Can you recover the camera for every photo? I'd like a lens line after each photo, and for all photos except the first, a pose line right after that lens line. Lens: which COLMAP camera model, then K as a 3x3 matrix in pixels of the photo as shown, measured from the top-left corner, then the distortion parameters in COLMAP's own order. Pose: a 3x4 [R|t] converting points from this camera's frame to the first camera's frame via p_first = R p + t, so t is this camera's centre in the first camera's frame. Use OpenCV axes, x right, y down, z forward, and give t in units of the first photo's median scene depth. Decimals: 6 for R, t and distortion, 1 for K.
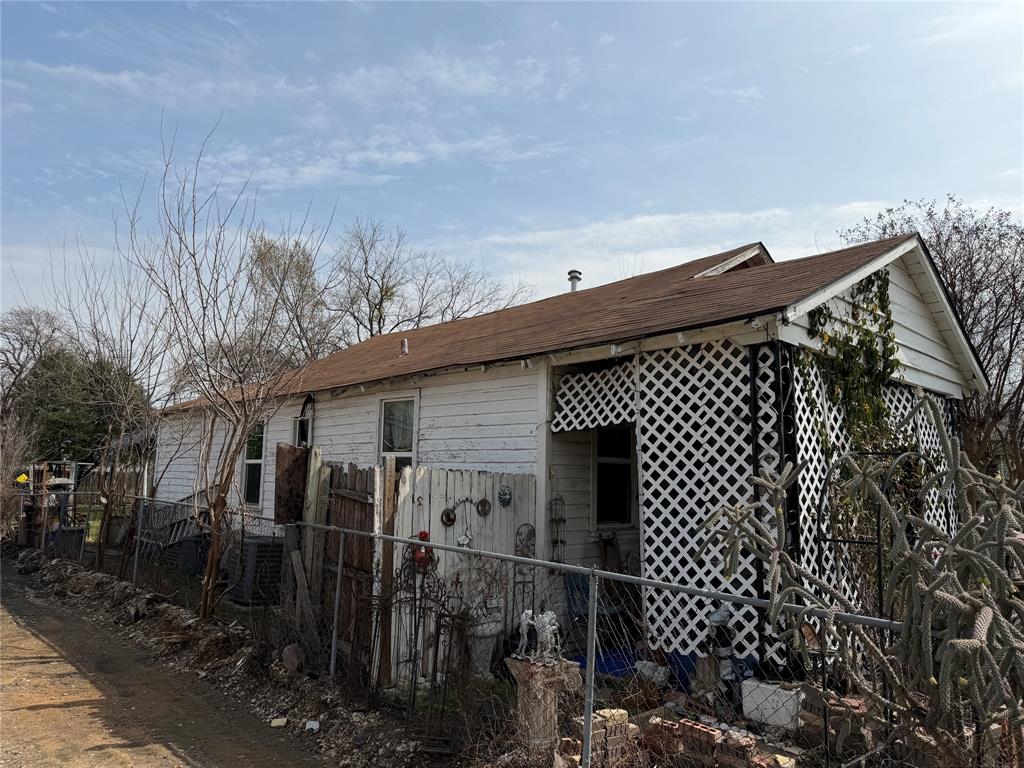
lens RADIAL K [[710.0, 0, 511.1], [0, 710.0, 379.7], [0, 0, 1]] dist [0.099687, -0.133752]
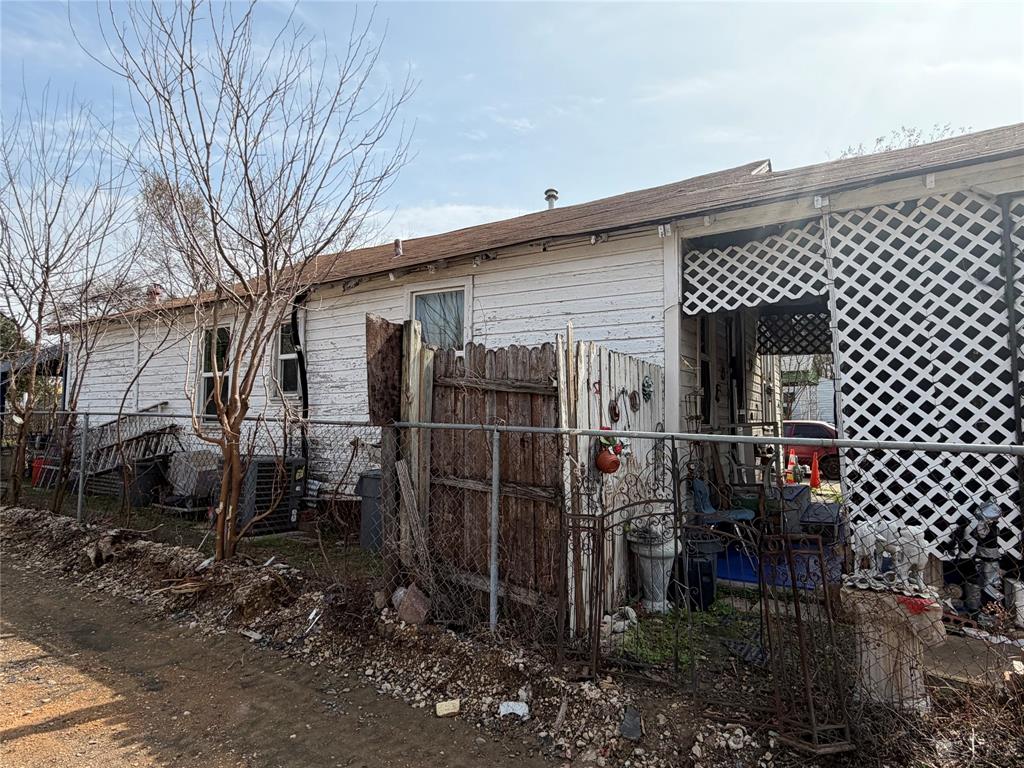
lens RADIAL K [[570.0, 0, 510.9], [0, 570.0, 373.6], [0, 0, 1]] dist [0.016290, -0.023693]
pose [[0.964628, 0.002918, 0.263598, -0.344549], [-0.019784, 0.997920, 0.061353, 0.112706], [-0.262871, -0.064398, 0.962680, 0.421553]]
